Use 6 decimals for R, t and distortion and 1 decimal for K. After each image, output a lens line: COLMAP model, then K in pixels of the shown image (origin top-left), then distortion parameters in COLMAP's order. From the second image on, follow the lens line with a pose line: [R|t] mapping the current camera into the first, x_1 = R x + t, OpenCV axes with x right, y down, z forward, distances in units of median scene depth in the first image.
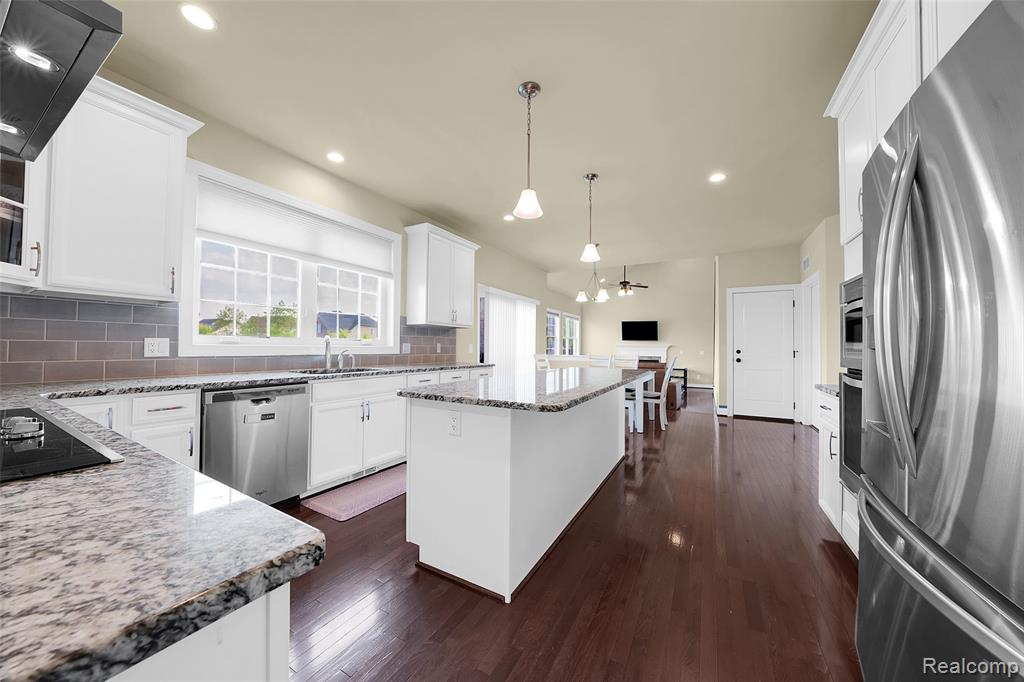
lens RADIAL K [[351.7, 0, 507.4], [0, 351.7, 342.4], [0, 0, 1]] dist [-0.002792, -0.000084]
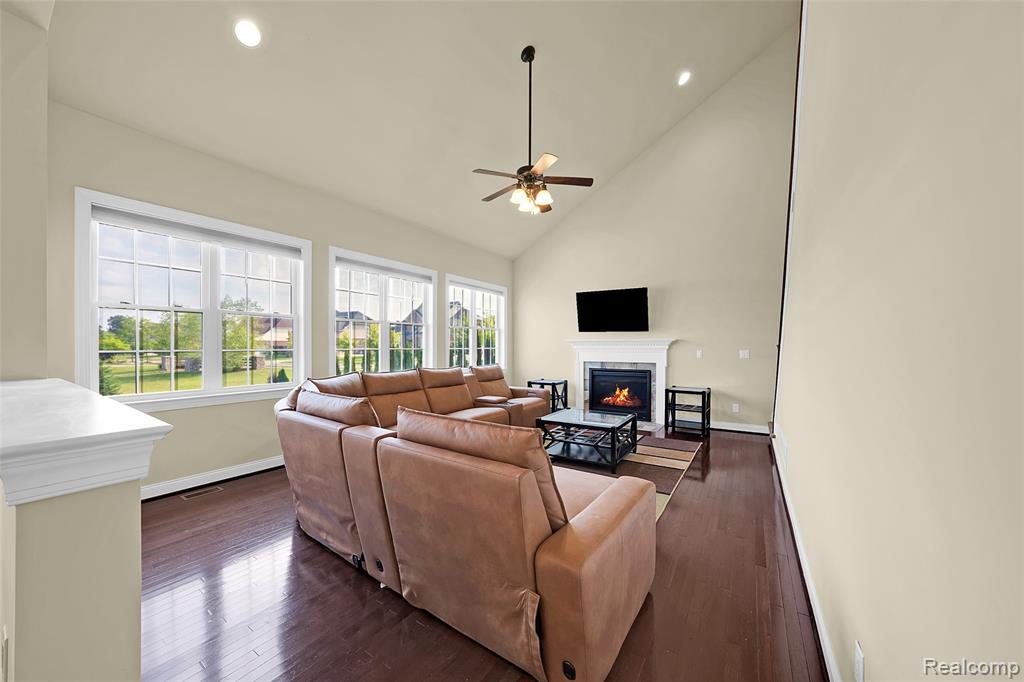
lens RADIAL K [[372.5, 0, 509.0], [0, 372.5, 348.0], [0, 0, 1]] dist [0.000883, 0.000810]
pose [[0.998423, -0.011755, -0.054892, 0.330975], [0.012658, 0.999790, 0.016121, 0.010612], [0.054691, -0.016790, 0.998362, 0.599480]]
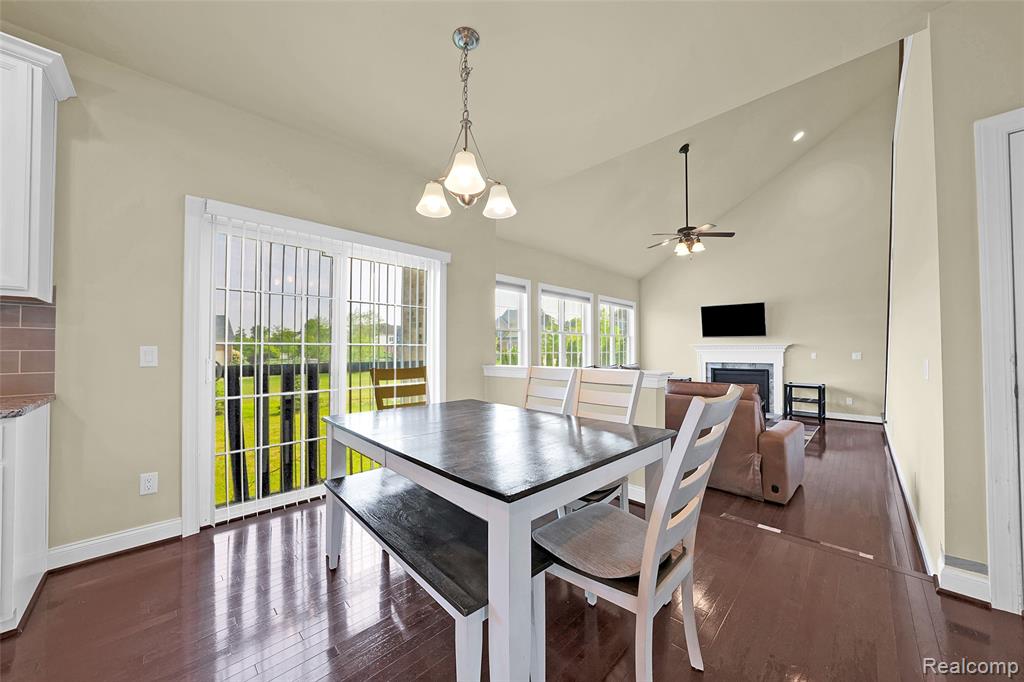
lens RADIAL K [[372.5, 0, 517.0], [0, 372.5, 345.1], [0, 0, 1]] dist [0.000883, 0.000810]
pose [[0.974202, -0.016002, -0.225112, 0.203086], [0.015190, 0.999870, -0.005341, 0.007815], [0.225168, 0.001783, 0.974318, 0.376491]]
